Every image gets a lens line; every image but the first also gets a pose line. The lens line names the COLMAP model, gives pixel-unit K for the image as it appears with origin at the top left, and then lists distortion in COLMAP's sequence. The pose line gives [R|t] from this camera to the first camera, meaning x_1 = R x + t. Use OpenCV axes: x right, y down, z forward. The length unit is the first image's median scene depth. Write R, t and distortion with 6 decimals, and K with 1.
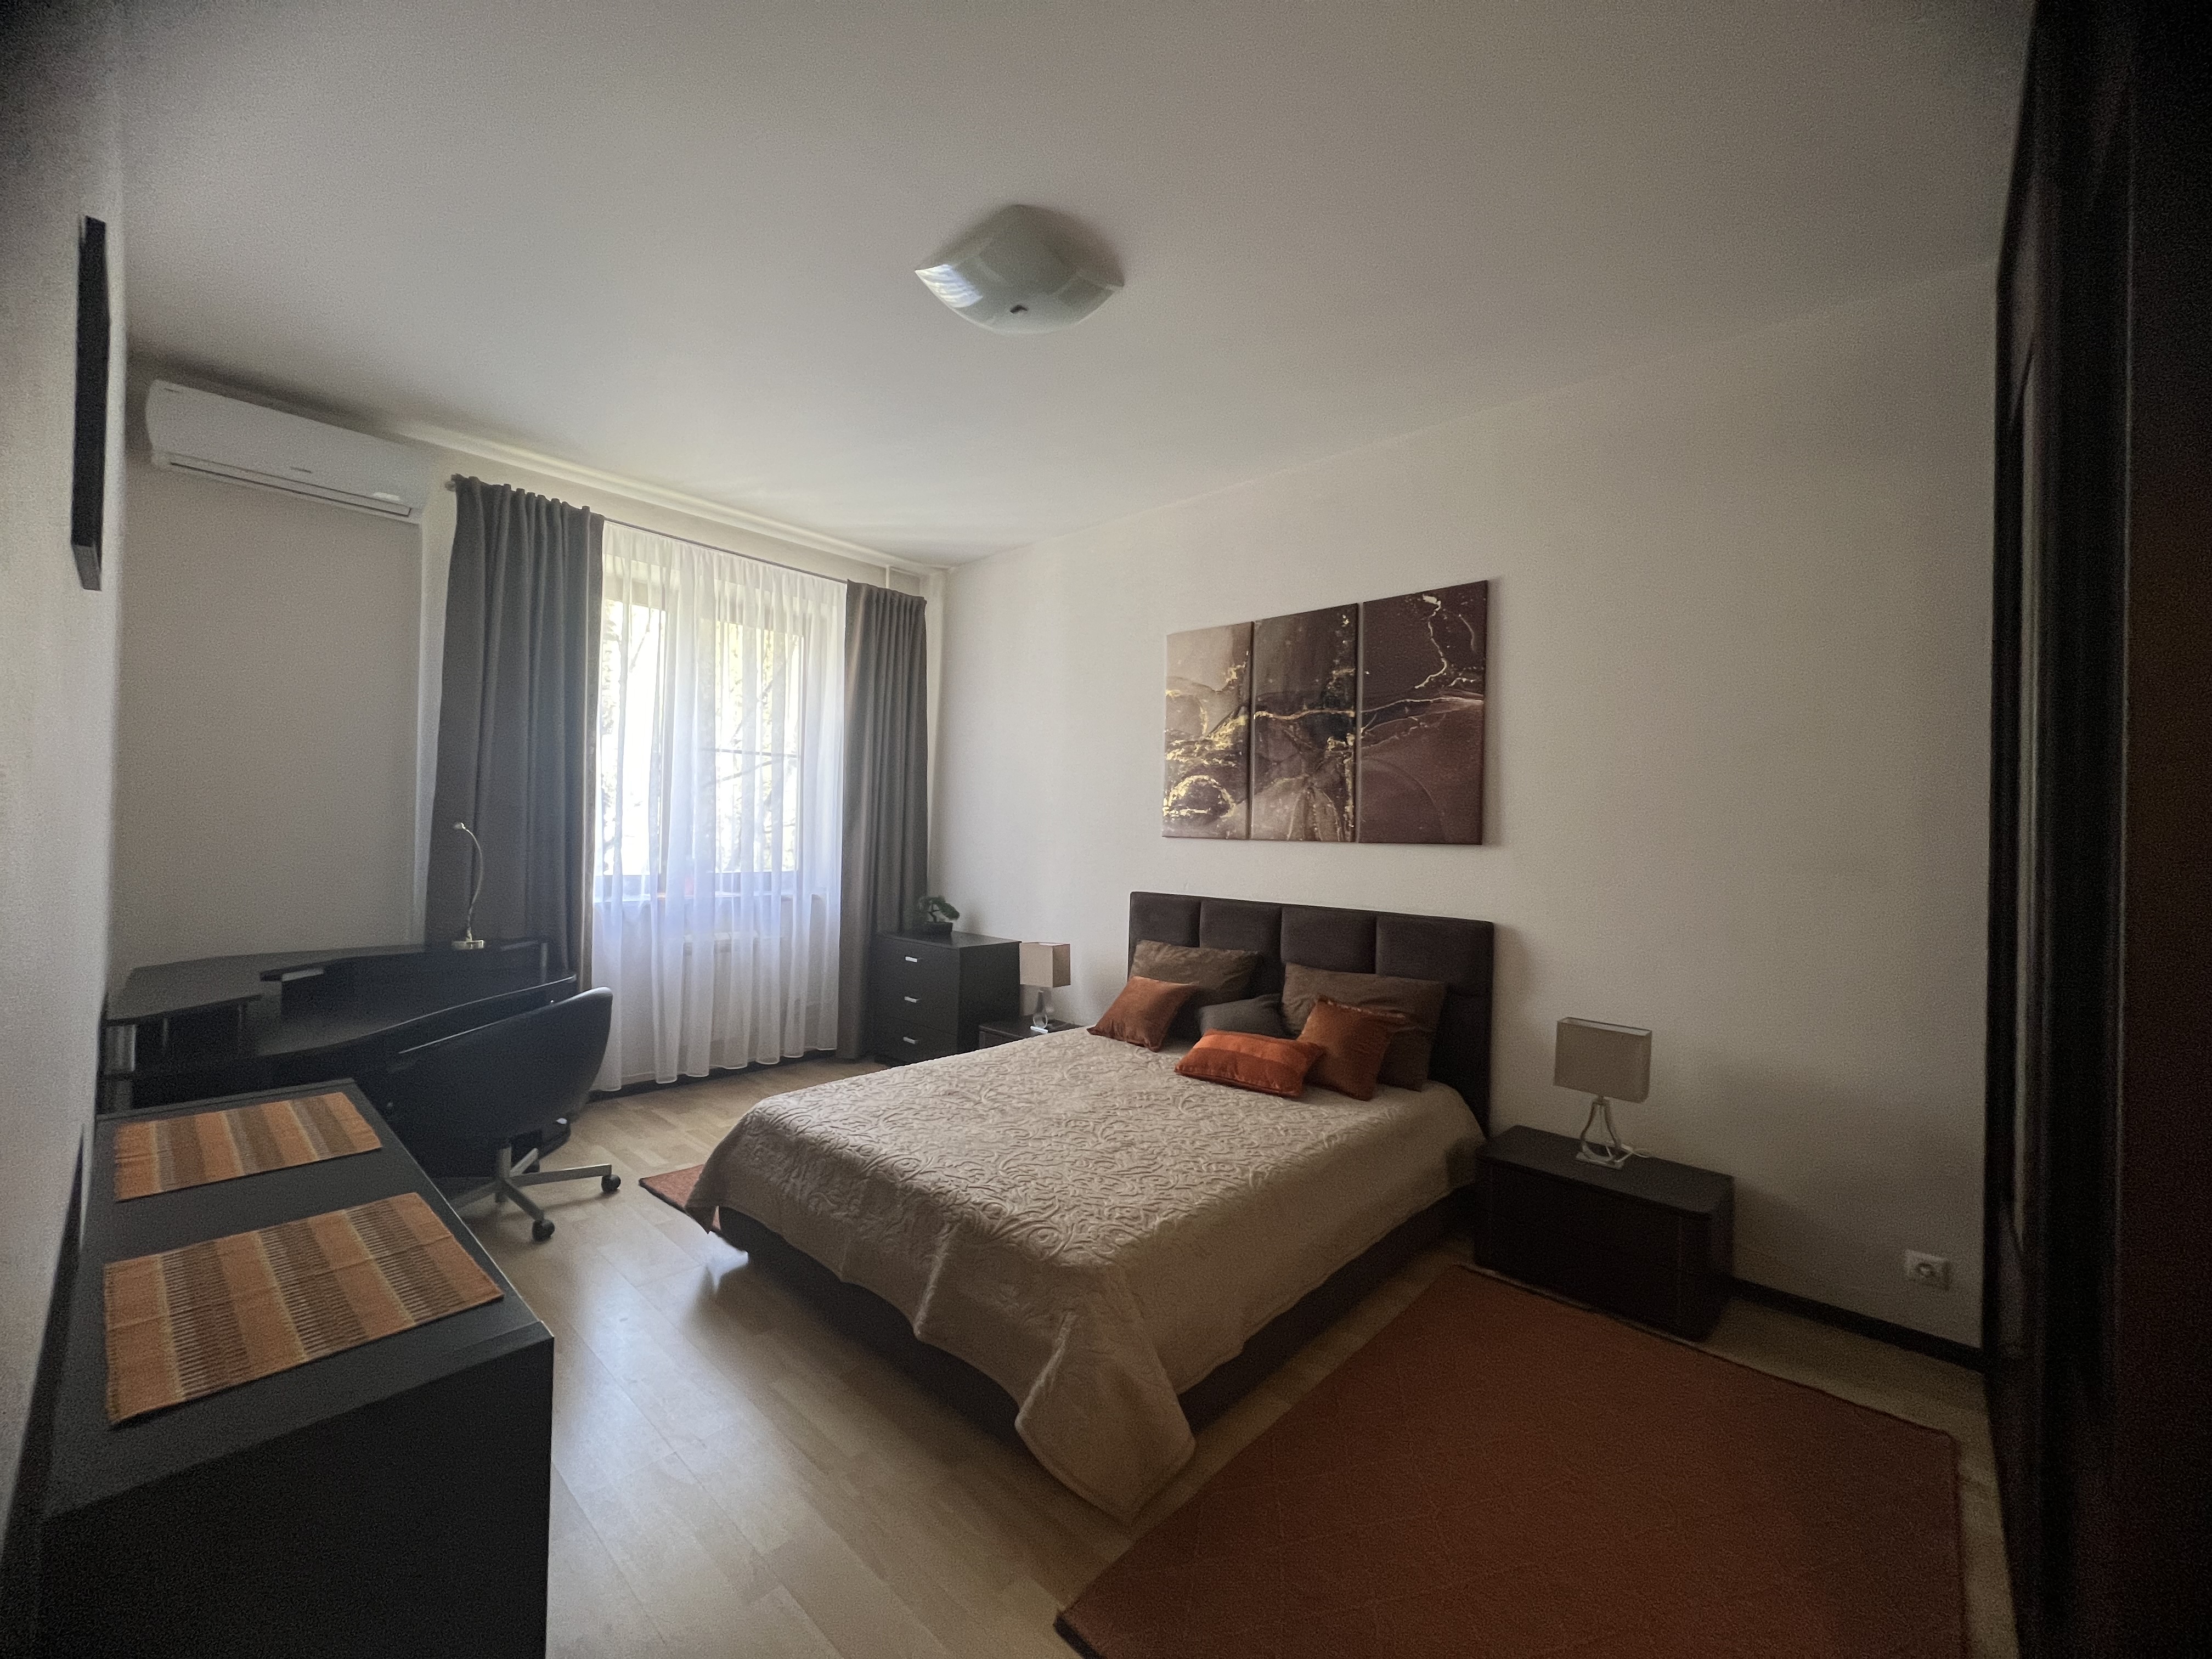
lens RADIAL K [[887.4, 0, 1097.9], [0, 887.4, 830.6], [0, 0, 1]] dist [0.001351, 0.000311]
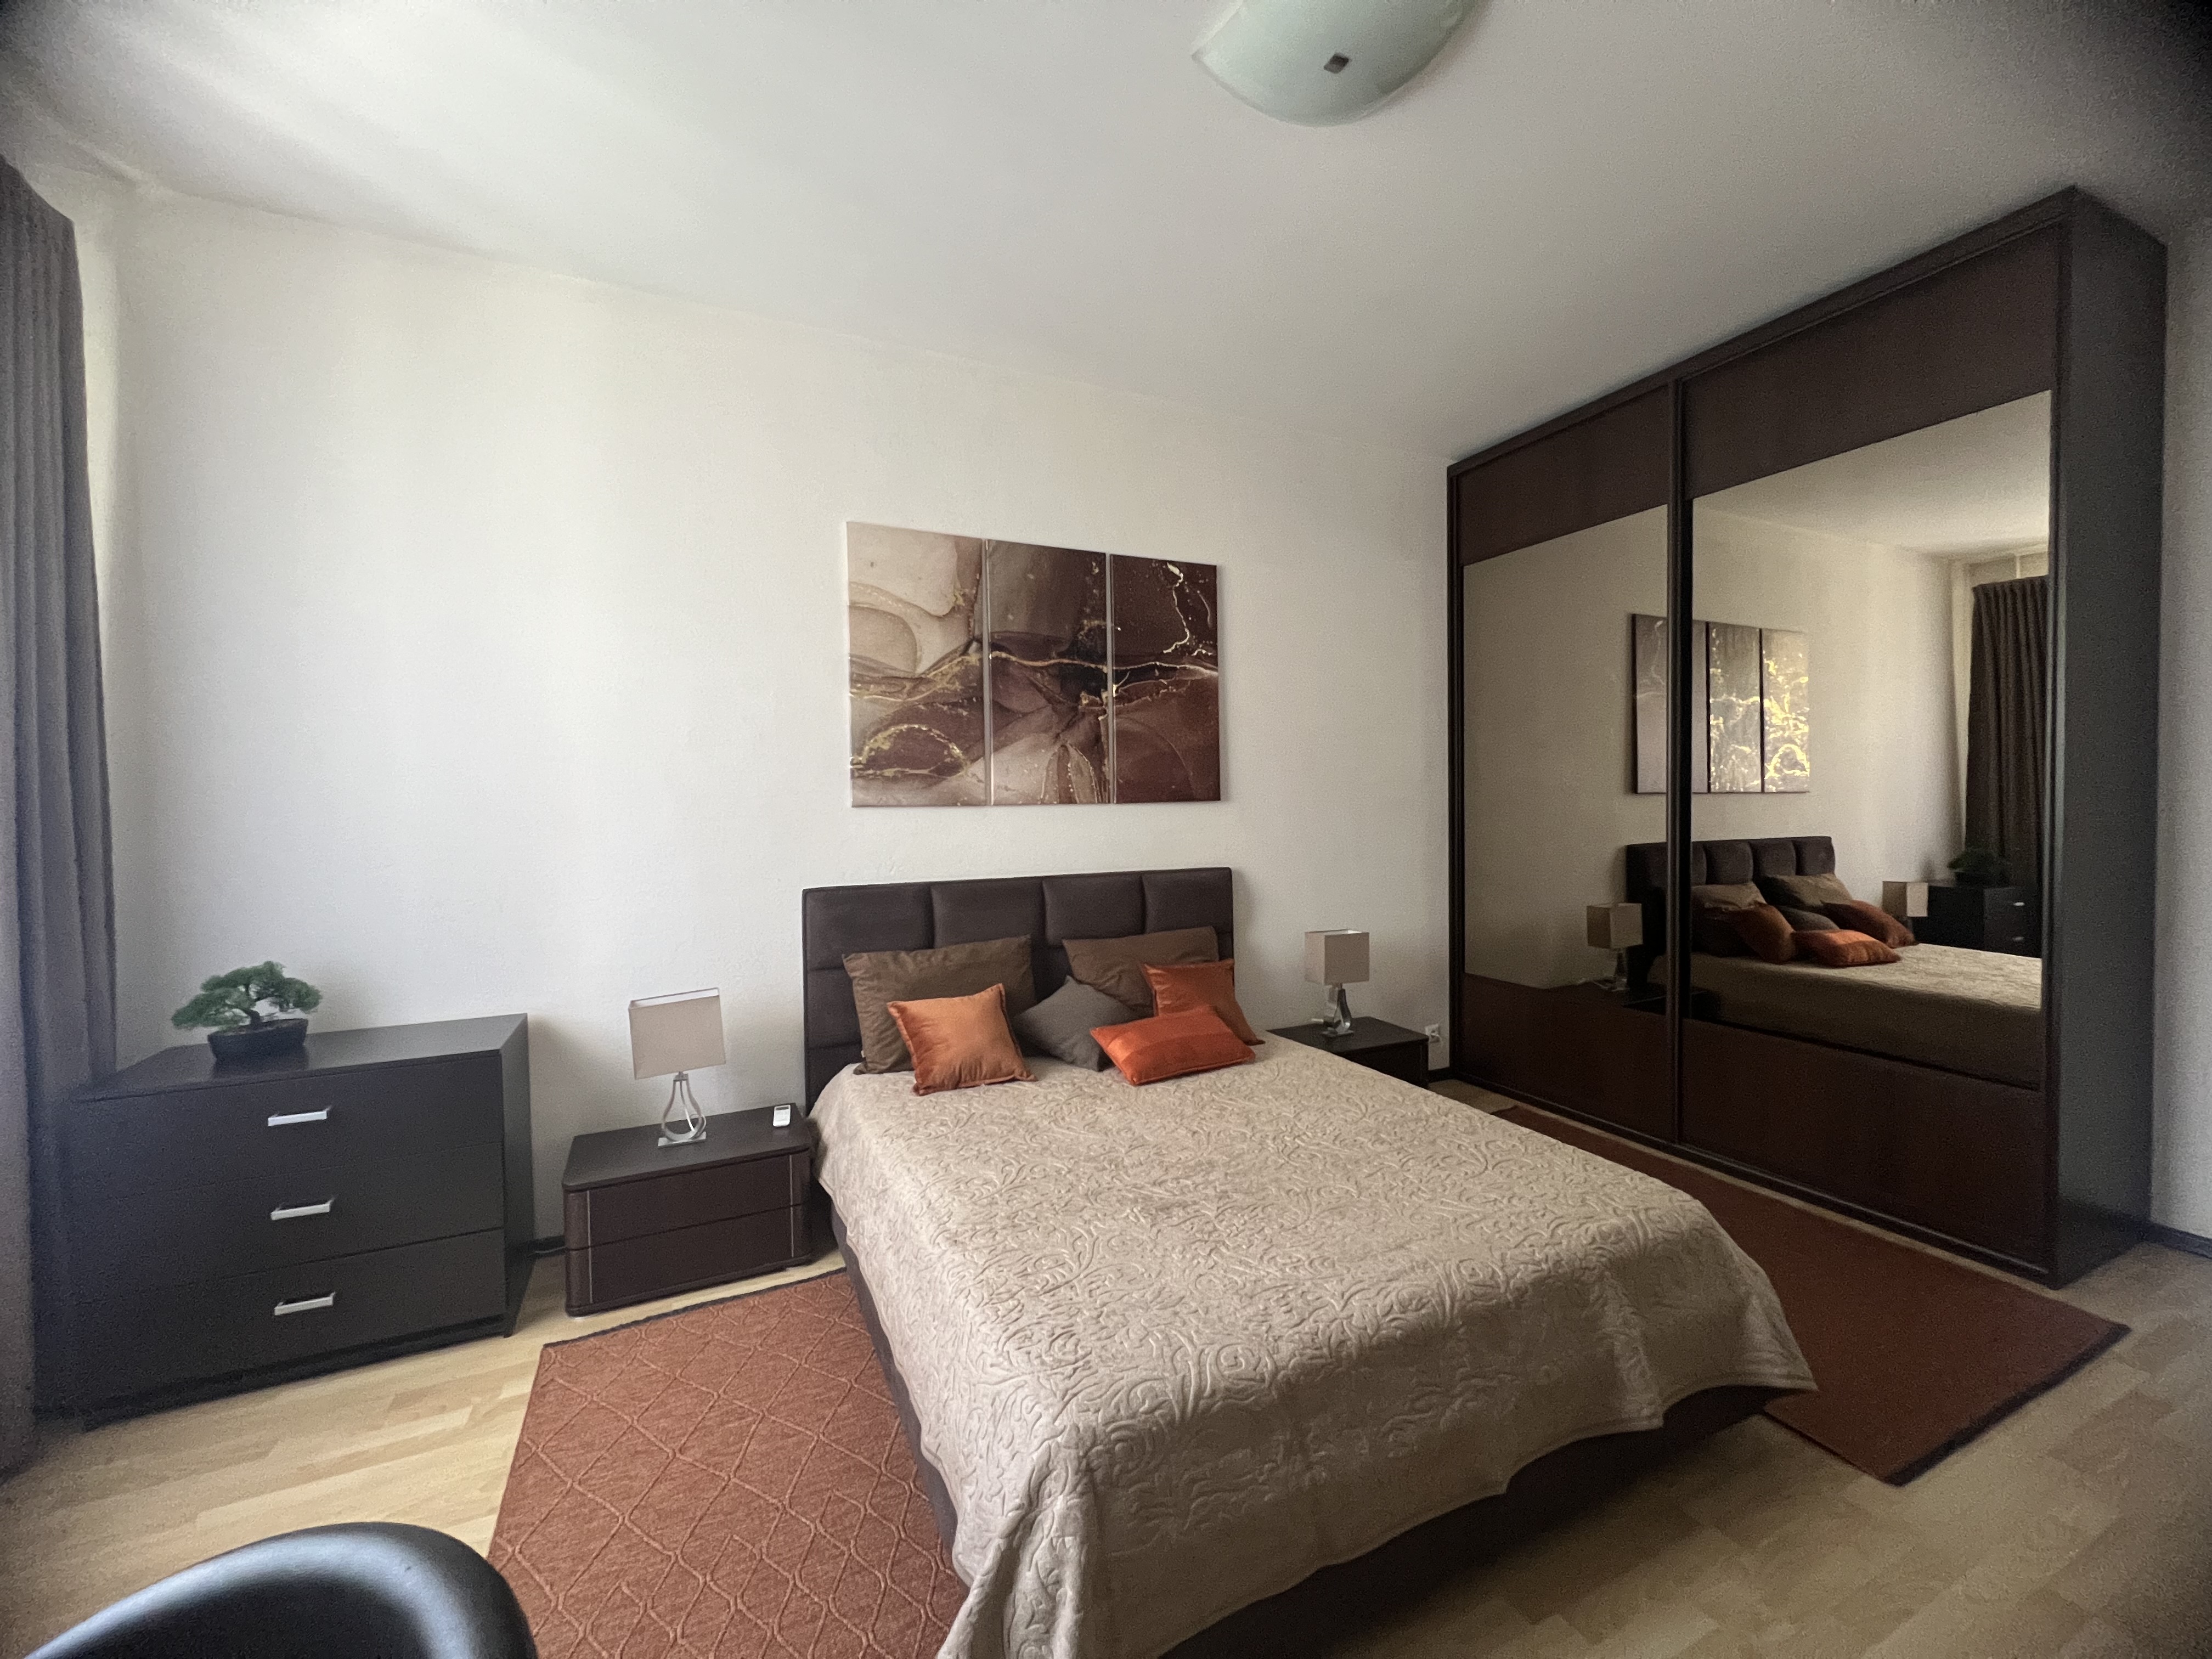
lens RADIAL K [[887.4, 0, 1102.8], [0, 887.4, 815.7], [0, 0, 1]] dist [0.001351, 0.000311]
pose [[0.376379, -0.032122, 0.925909, -0.587365], [0.028819, 0.999321, 0.022953, 0.004363], [-0.926017, 0.018045, 0.377049, 0.626555]]
